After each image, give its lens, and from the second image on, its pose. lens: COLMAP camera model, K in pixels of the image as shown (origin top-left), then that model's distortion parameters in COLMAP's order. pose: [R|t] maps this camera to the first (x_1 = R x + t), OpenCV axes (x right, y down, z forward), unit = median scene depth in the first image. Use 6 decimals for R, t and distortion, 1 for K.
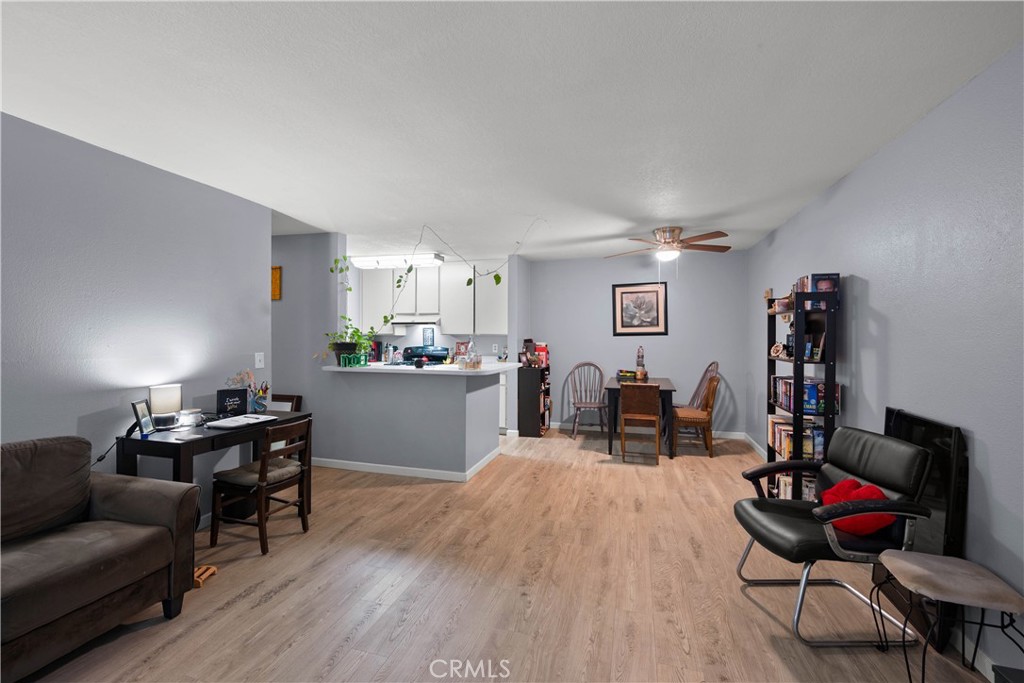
lens RADIAL K [[431.5, 0, 511.0], [0, 431.5, 335.7], [0, 0, 1]] dist [0.001684, 0.000256]
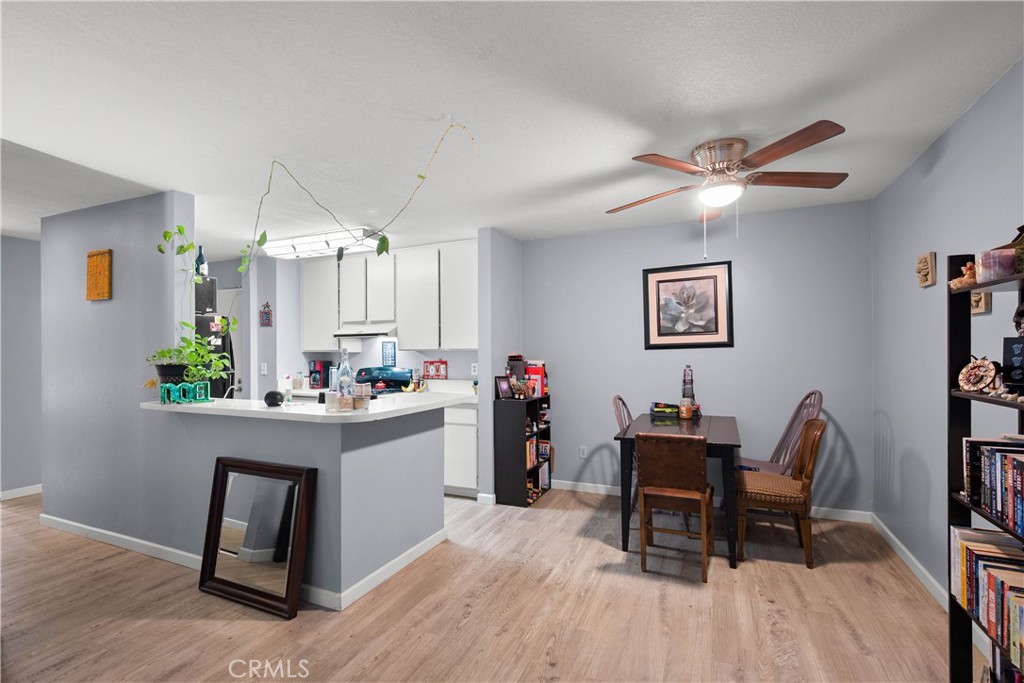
lens RADIAL K [[467.7, 0, 512.6], [0, 467.7, 355.2], [0, 0, 1]] dist [0.000515, 0.000099]
pose [[0.991019, -0.009351, -0.133394, 0.159262], [0.010123, 0.999936, 0.005111, 0.004200], [0.133337, -0.006415, 0.991050, 0.337175]]
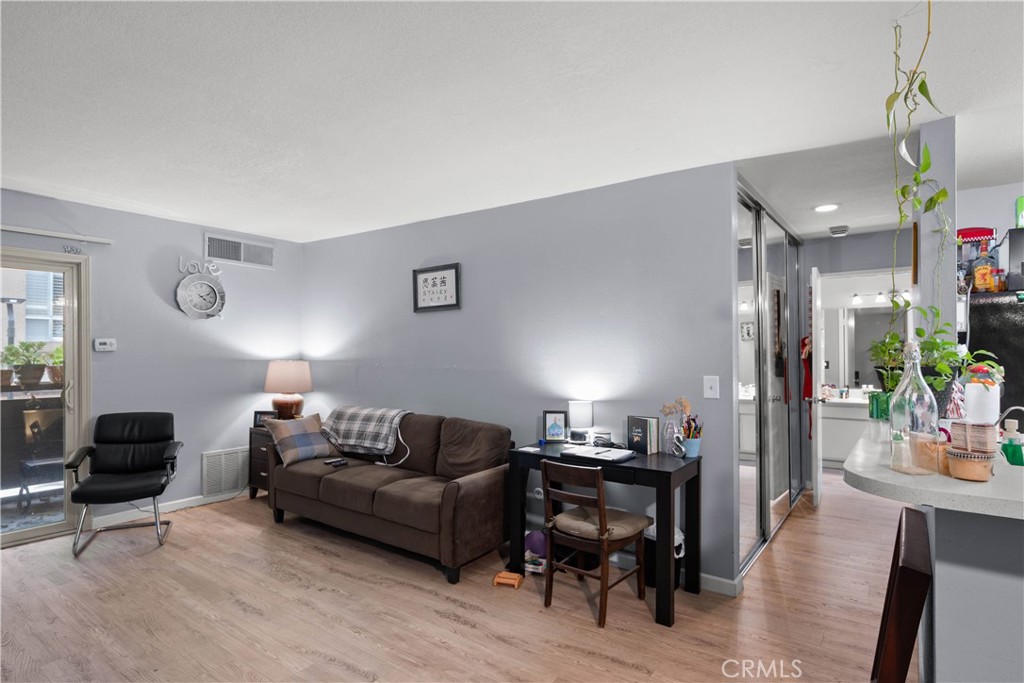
lens RADIAL K [[536.3, 0, 511.1], [0, 536.3, 353.2], [0, 0, 1]] dist [-0.003223, -0.000373]
pose [[-0.339308, -0.003945, -0.940667, 0.239763], [0.001771, 0.999987, -0.004832, 0.004223], [0.940674, -0.003305, -0.339296, 0.683320]]
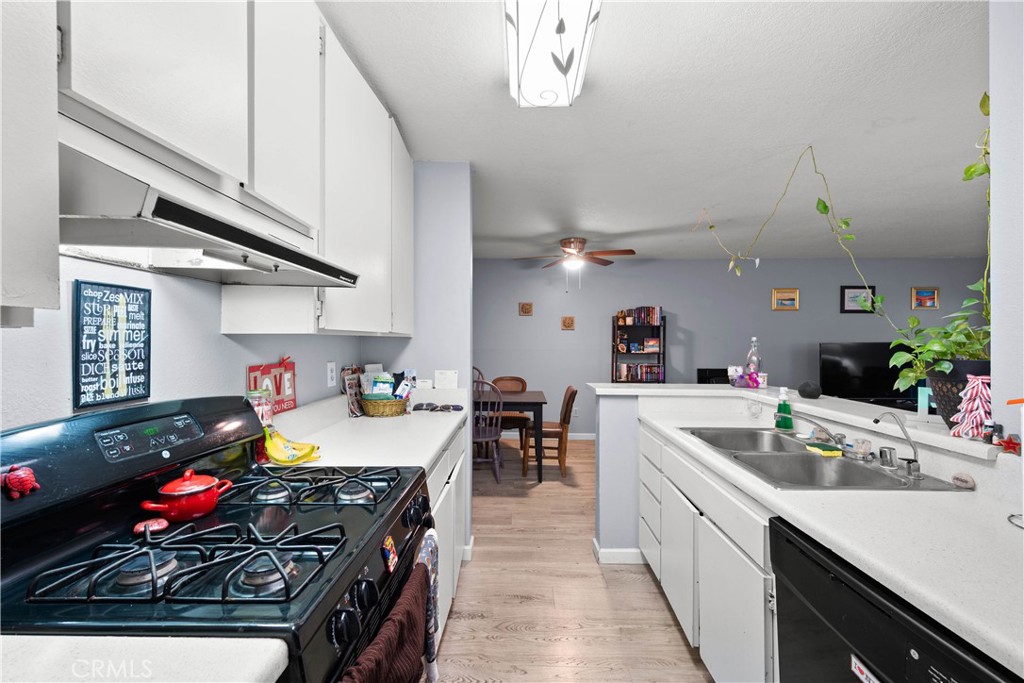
lens RADIAL K [[406.8, 0, 512.0], [0, 406.8, 341.5], [0, 0, 1]] dist [0.000081, -0.000006]
pose [[-0.263420, -0.004469, 0.964671, -0.491755], [-0.001405, 0.999990, 0.004249, 0.001530], [-0.964680, -0.000236, -0.263423, 1.213364]]
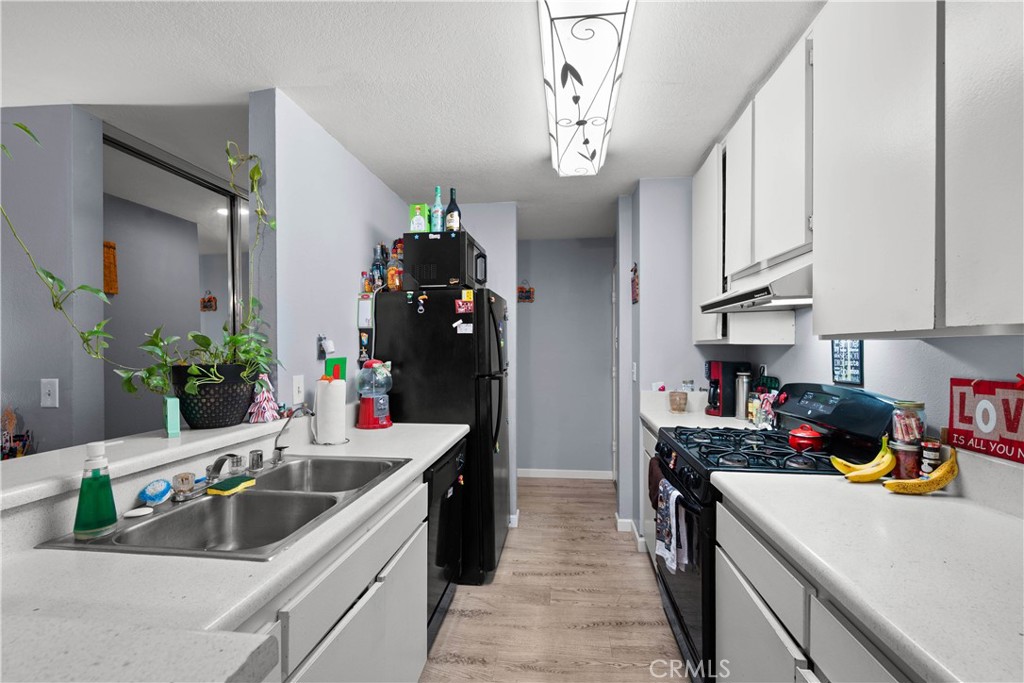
lens RADIAL K [[435.7, 0, 513.7], [0, 435.7, 348.6], [0, 0, 1]] dist [0.000883, 0.000038]
pose [[0.170073, -0.001790, -0.985430, 0.039755], [0.002894, 0.999995, -0.001317, 0.003058], [0.985427, -0.002628, 0.170078, 1.022820]]
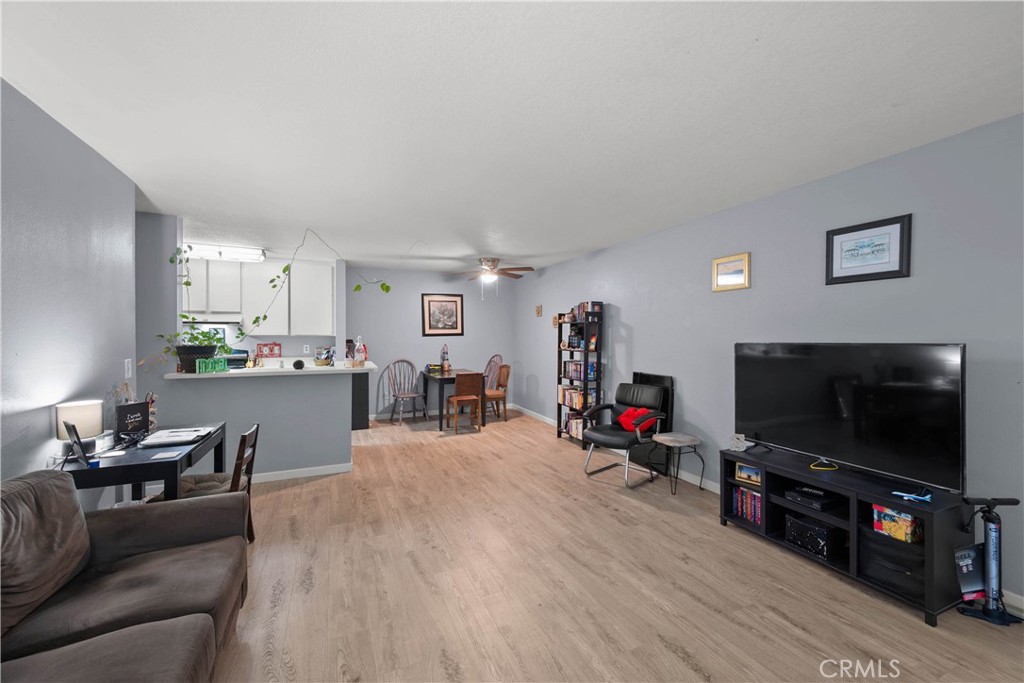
lens RADIAL K [[408.7, 0, 514.3], [0, 408.7, 341.7], [0, 0, 1]] dist [-0.000634, 0.000069]
pose [[0.762183, -0.011856, 0.647253, -0.361304], [0.001676, 0.999865, 0.016341, -0.003259], [-0.647360, -0.011370, 0.762100, -0.040117]]
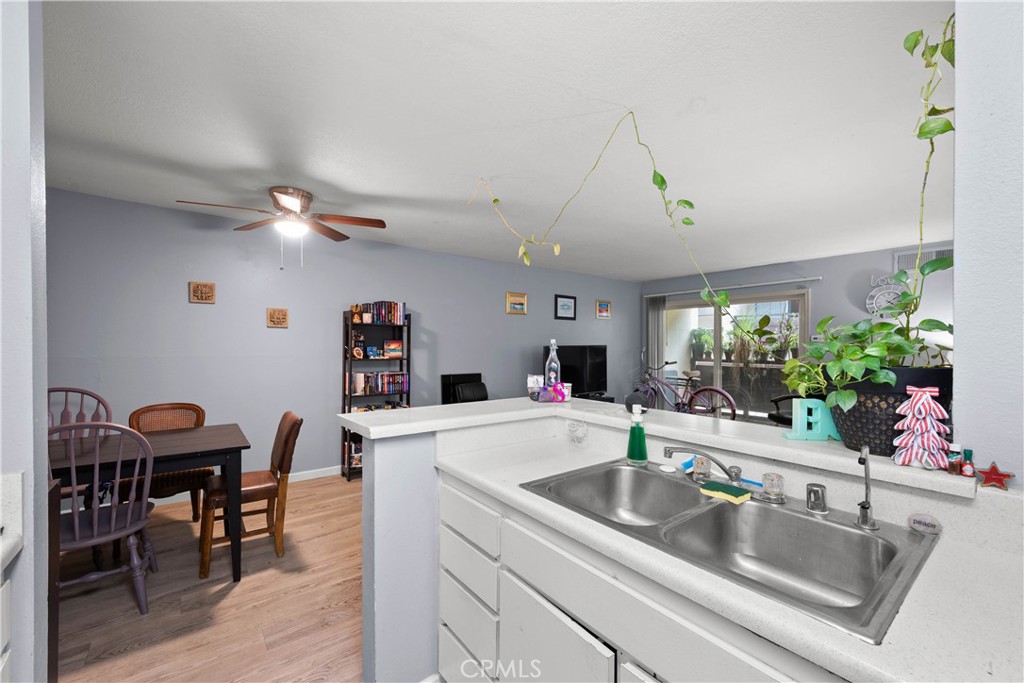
lens RADIAL K [[414.8, 0, 509.1], [0, 414.8, 348.3], [0, 0, 1]] dist [0.000980, 0.000045]
pose [[-0.811927, -0.010303, 0.583668, -0.287459], [-0.004701, 0.999927, 0.011111, 0.002489], [-0.583740, 0.006278, -0.811916, 1.159323]]
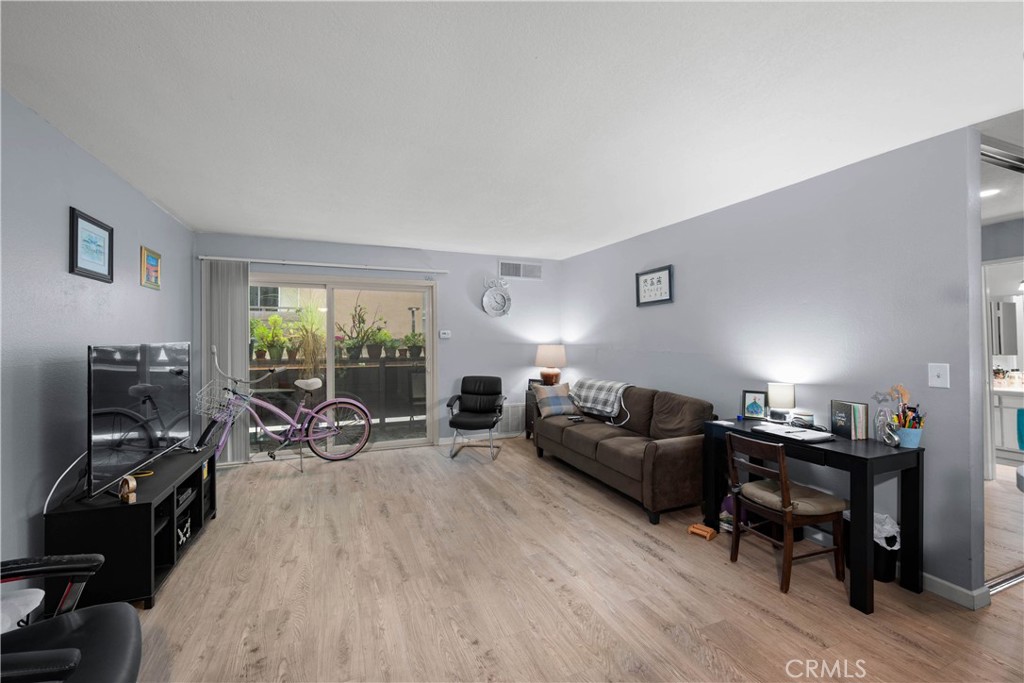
lens RADIAL K [[423.7, 0, 508.5], [0, 423.7, 341.0], [0, 0, 1]] dist [0.001223, 0.000198]
pose [[-0.782111, -0.000244, -0.623140, 0.222576], [0.000494, 0.999999, -0.001012, 0.004452], [0.623140, -0.001099, -0.782110, 0.756435]]
